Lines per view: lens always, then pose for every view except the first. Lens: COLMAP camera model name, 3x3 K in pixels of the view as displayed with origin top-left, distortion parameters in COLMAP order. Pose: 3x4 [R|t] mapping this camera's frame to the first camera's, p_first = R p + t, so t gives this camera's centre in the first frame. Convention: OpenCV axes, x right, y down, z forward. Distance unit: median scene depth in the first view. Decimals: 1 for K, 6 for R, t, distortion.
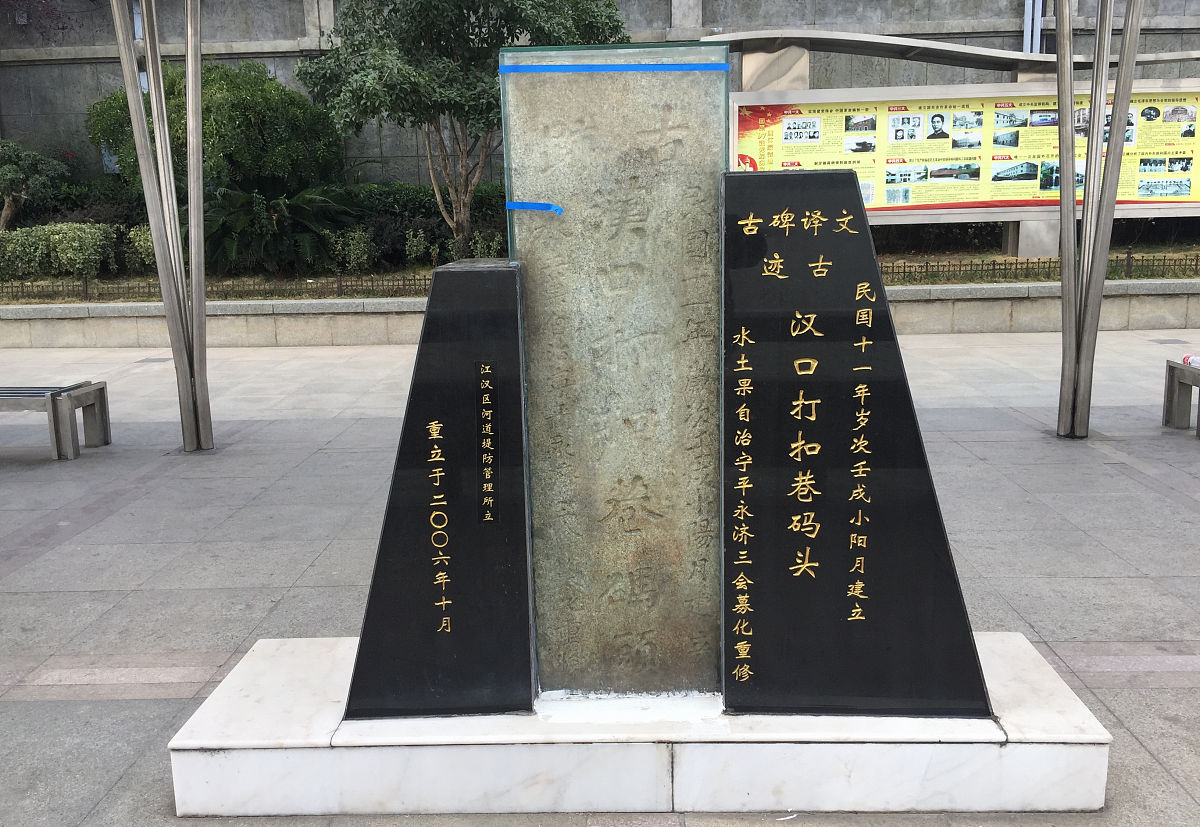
lens RADIAL K [[1025.9, 0, 602.4], [0, 1025.9, 412.4], [0, 0, 1]] dist [0.092106, 0.019435]
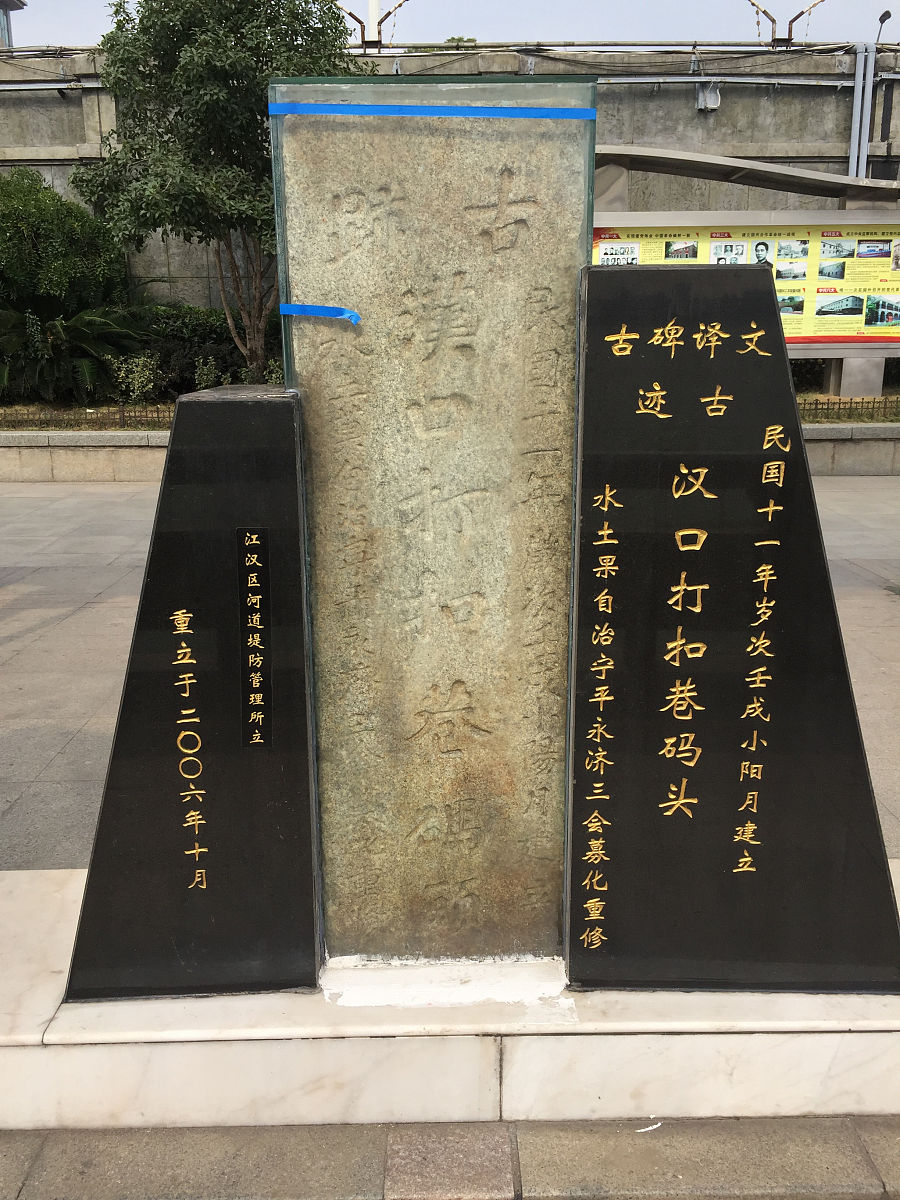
lens RADIAL K [[1016.2, 0, 441.4], [0, 1016.2, 603.9], [0, 0, 1]] dist [0.077611, -0.020499]
pose [[0.999276, 0.006893, 0.037416, -0.006495], [-0.008969, 0.998412, 0.055611, -0.035524], [-0.036973, -0.055906, 0.997751, 0.262399]]
